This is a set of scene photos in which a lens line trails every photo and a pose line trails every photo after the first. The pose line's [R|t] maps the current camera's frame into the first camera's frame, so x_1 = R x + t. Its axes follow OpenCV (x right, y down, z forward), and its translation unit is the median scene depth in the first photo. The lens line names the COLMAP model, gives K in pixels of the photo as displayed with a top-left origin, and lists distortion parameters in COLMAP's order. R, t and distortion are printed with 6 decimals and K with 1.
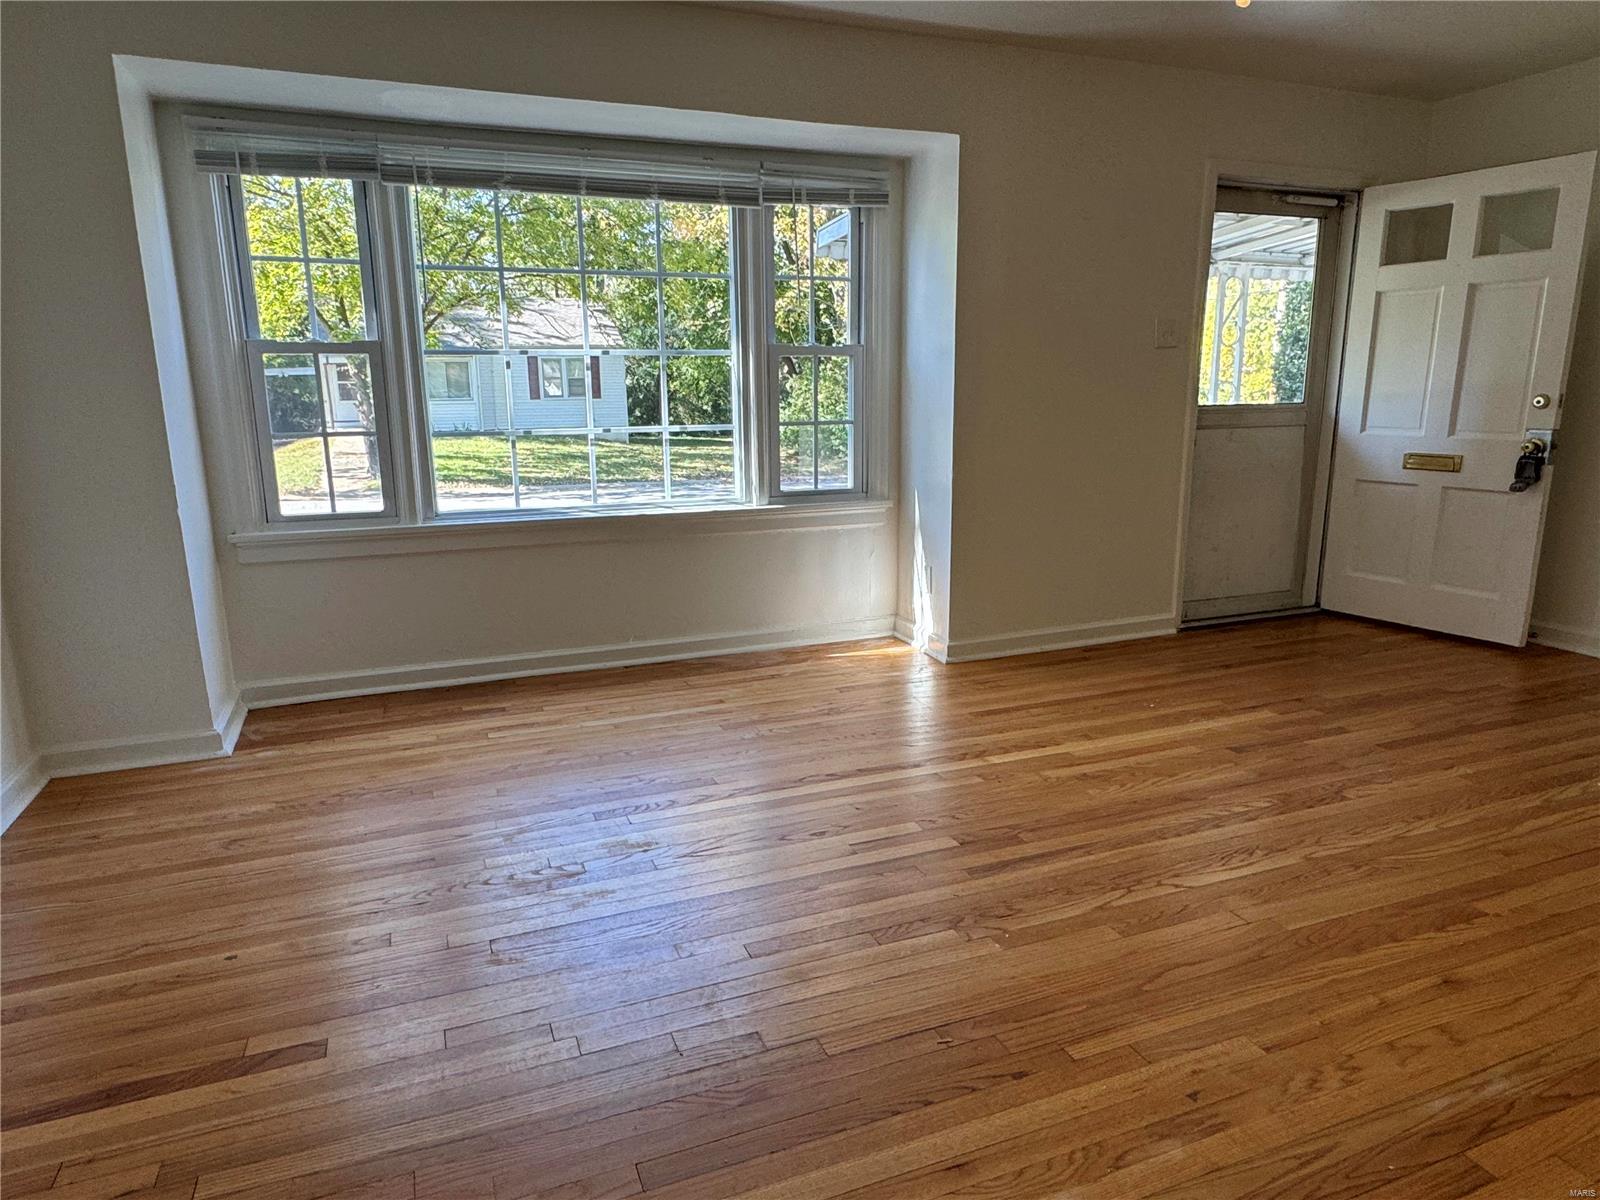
lens RADIAL K [[986.4, 0, 808.8], [0, 986.4, 599.6], [0, 0, 1]] dist [-0.009487, 0.006299]
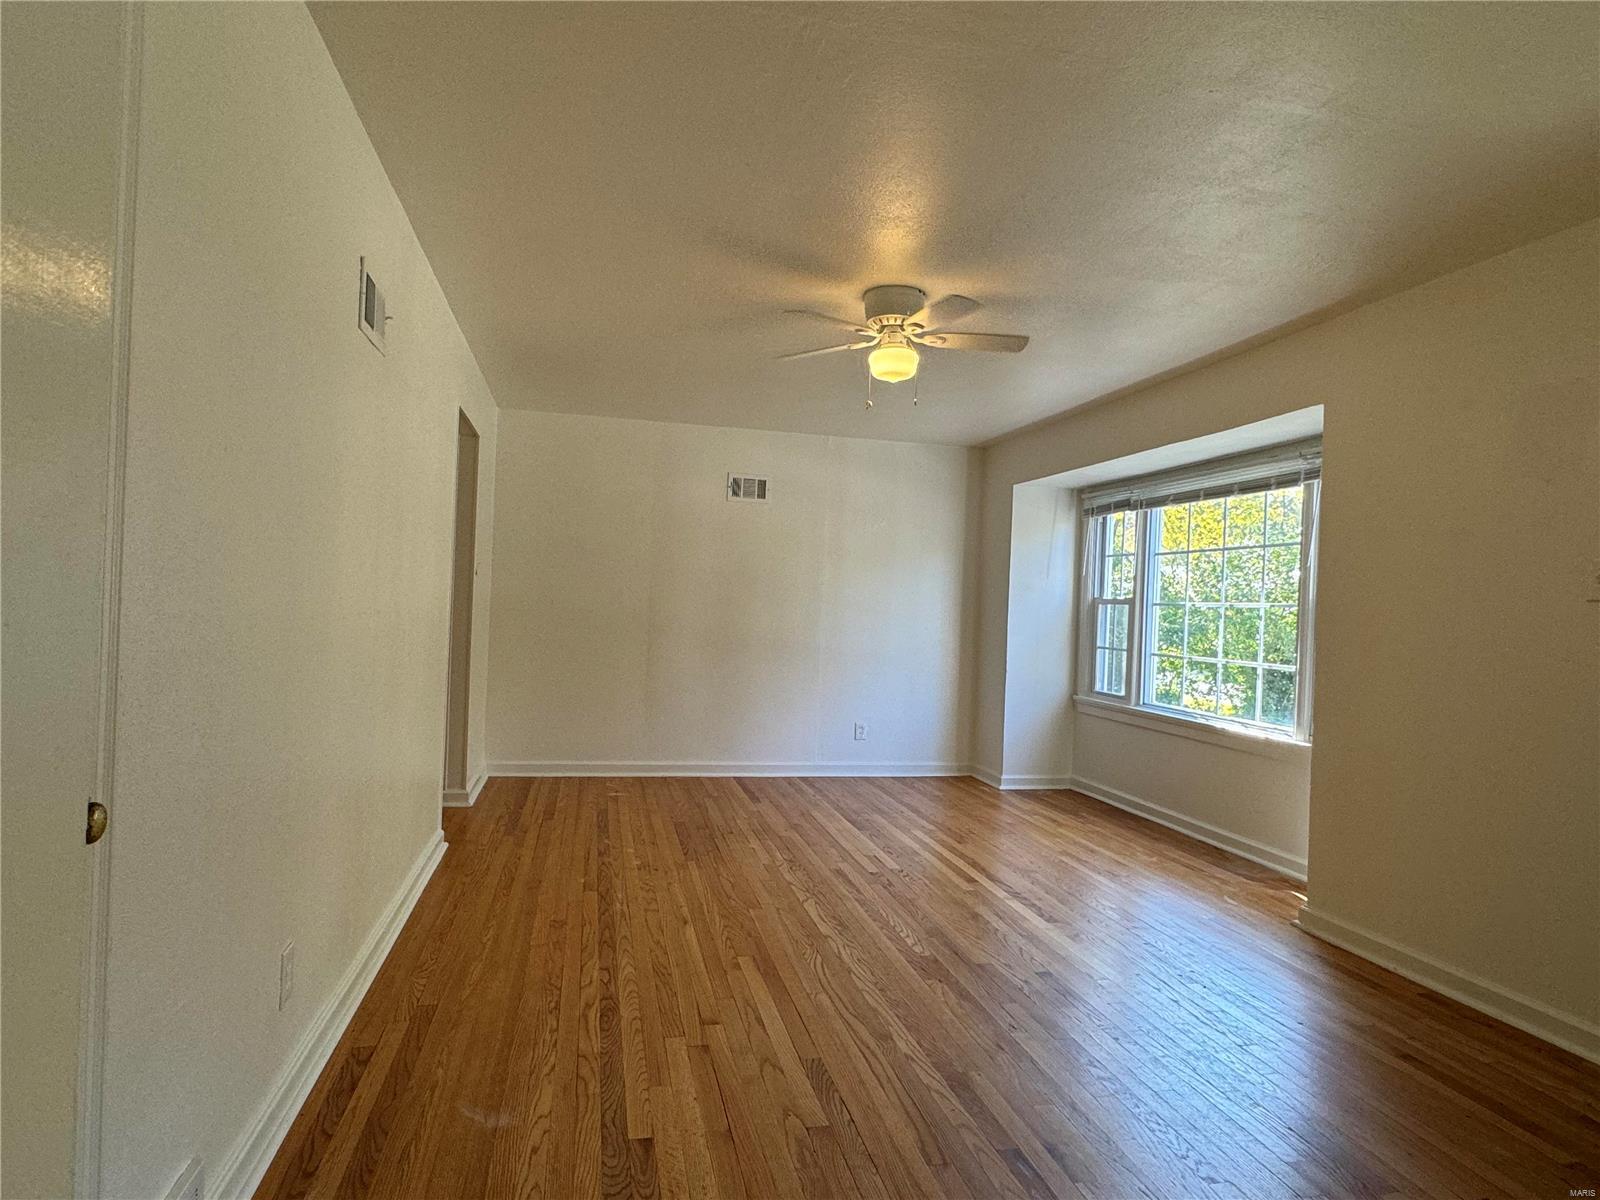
lens RADIAL K [[910.2, 0, 809.7], [0, 910.2, 603.2], [0, 0, 1]] dist [-0.001433, -0.000765]
pose [[-0.140962, 0.001705, -0.990014, 1.302384], [-0.247310, 0.968234, 0.036880, -0.184867], [0.958628, 0.250039, -0.136063, 0.726322]]
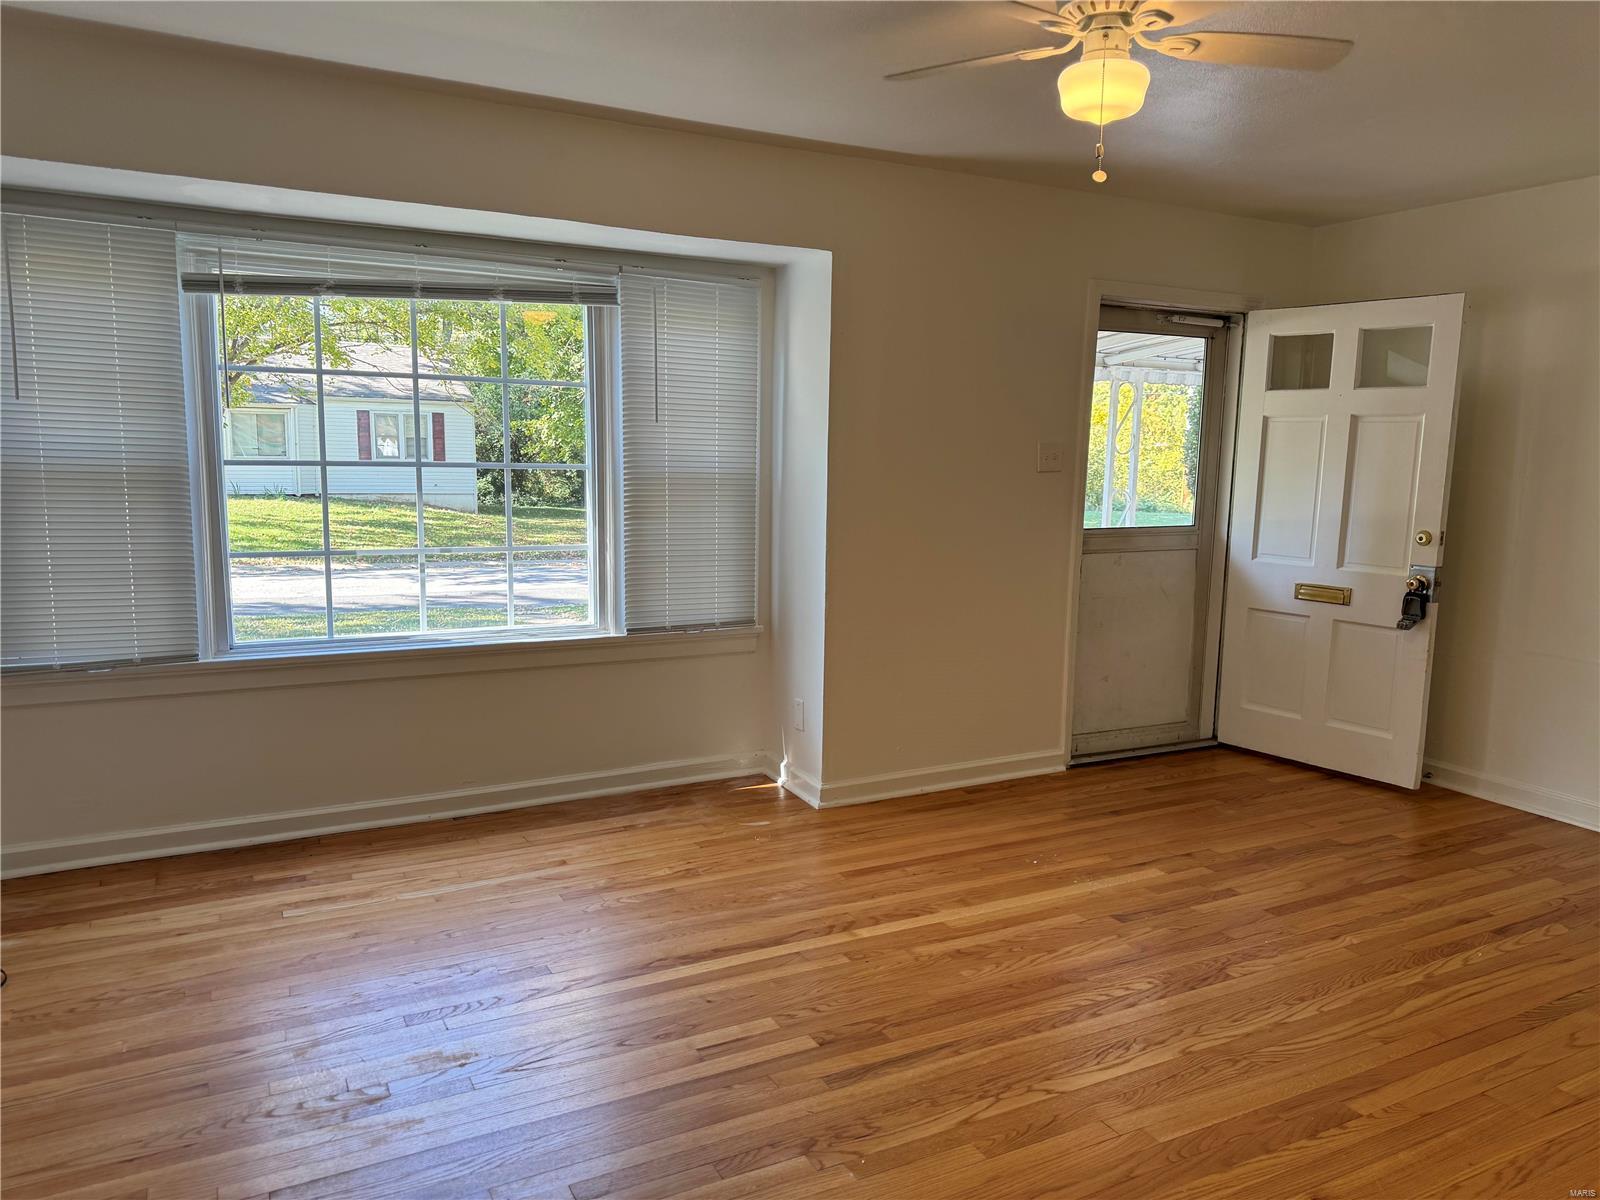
lens RADIAL K [[1111.7, 0, 809.6], [0, 1111.7, 603.8], [0, 0, 1]] dist [0.048882, -0.056254]
pose [[0.993860, 0.011661, 0.110029, 0.019119], [-0.003370, 0.997160, -0.075239, -0.058105], [-0.110594, 0.074406, 0.991077, -0.038565]]
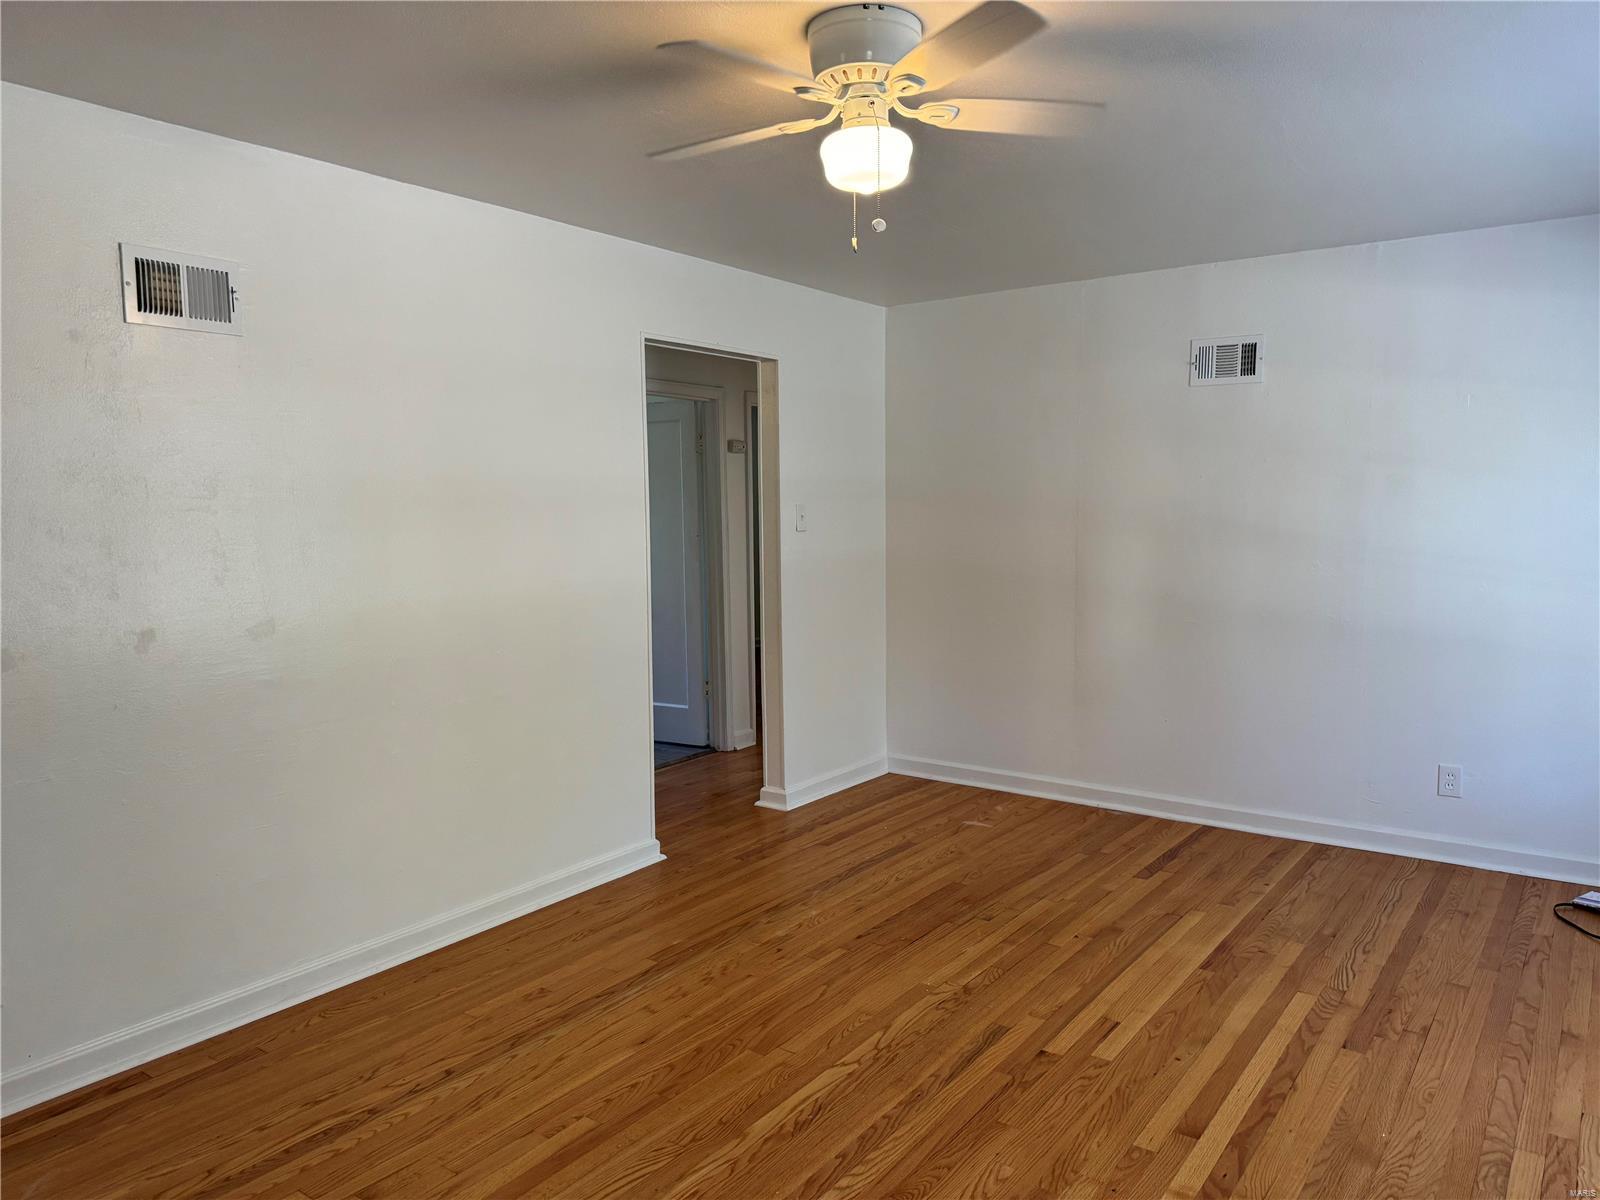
lens RADIAL K [[1111.7, 0, 820.5], [0, 1111.7, 635.5], [0, 0, 1]] dist [0.048882, -0.056254]
pose [[-0.836351, 0.083069, -0.541864, 0.683368], [-0.098965, 0.949333, 0.298284, -0.350966], [0.539187, 0.303095, -0.785755, 1.206202]]
